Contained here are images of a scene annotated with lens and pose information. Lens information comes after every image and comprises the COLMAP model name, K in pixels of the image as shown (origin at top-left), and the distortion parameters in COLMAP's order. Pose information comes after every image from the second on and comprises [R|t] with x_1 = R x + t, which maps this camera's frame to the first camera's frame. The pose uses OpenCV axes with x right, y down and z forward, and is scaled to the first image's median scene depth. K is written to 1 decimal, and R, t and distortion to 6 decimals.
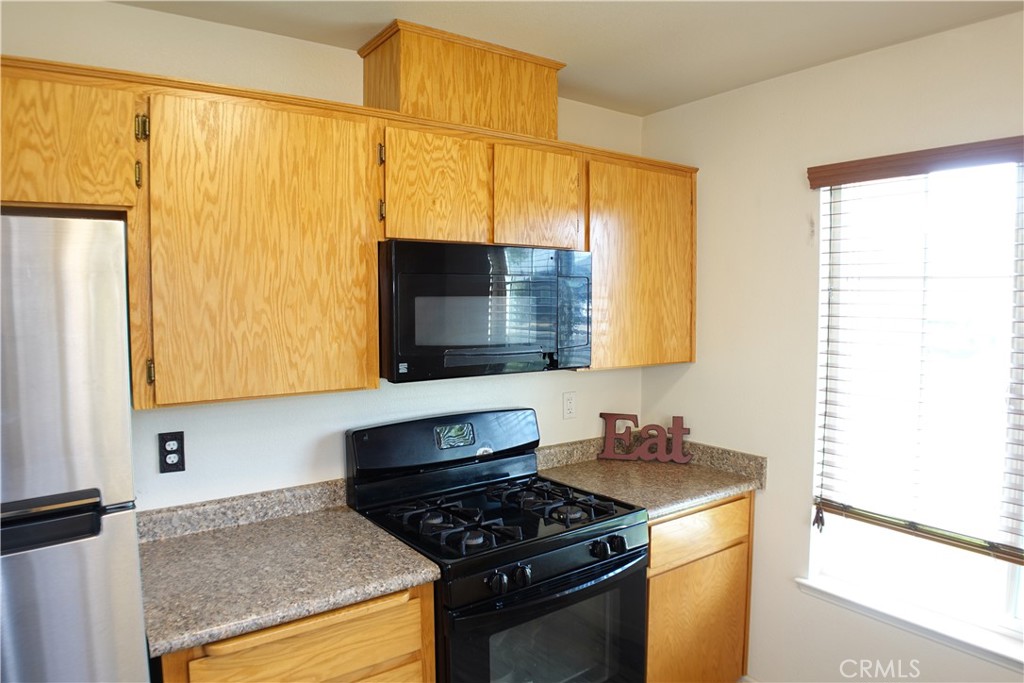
lens RADIAL K [[640.8, 0, 515.7], [0, 640.8, 331.4], [0, 0, 1]] dist [-0.083314, 0.002313]
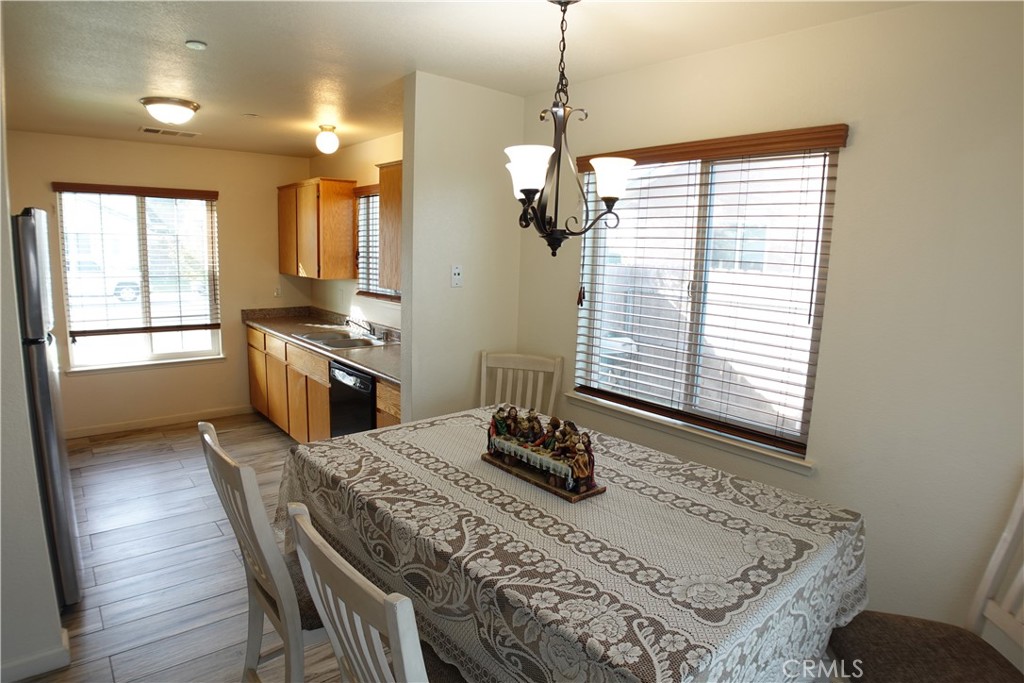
lens RADIAL K [[582.0, 0, 509.5], [0, 582.0, 343.5], [0, 0, 1]] dist [-0.101666, 0.020809]
pose [[-0.086454, -0.161494, 0.983080, -2.039048], [0.020950, 0.986261, 0.163859, 0.020660], [-0.996036, 0.034762, -0.081883, -0.529824]]
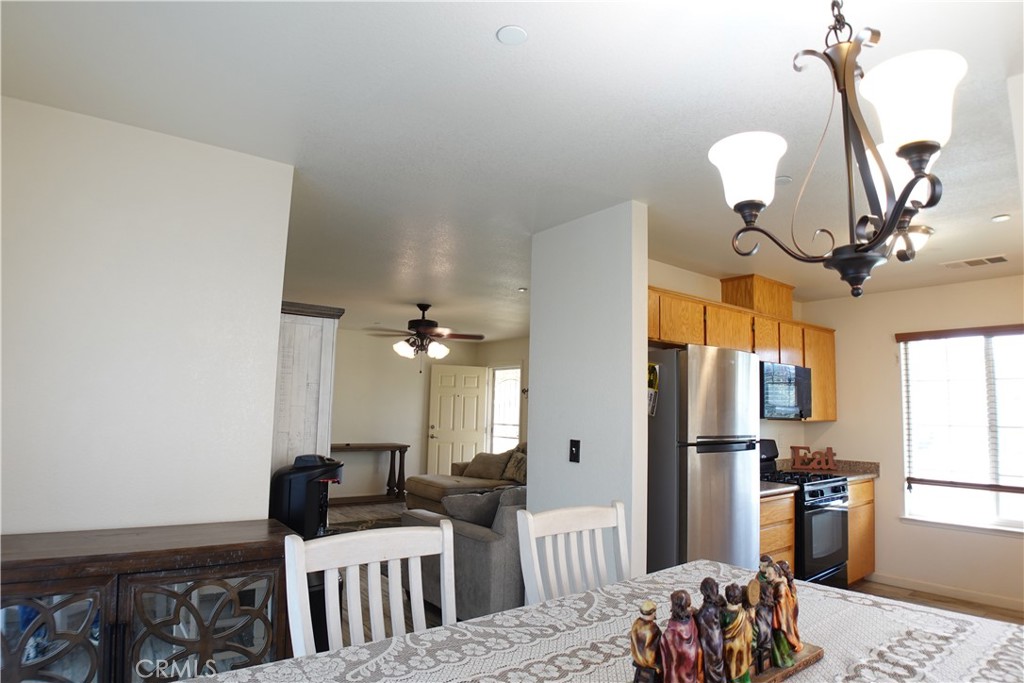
lens RADIAL K [[582.0, 0, 509.5], [0, 582.0, 343.5], [0, 0, 1]] dist [-0.101666, 0.020809]
pose [[0.998977, 0.032670, 0.031282, -1.306517], [-0.027188, 0.986426, -0.161940, 0.190760], [-0.036148, 0.160924, 0.986305, -1.258759]]
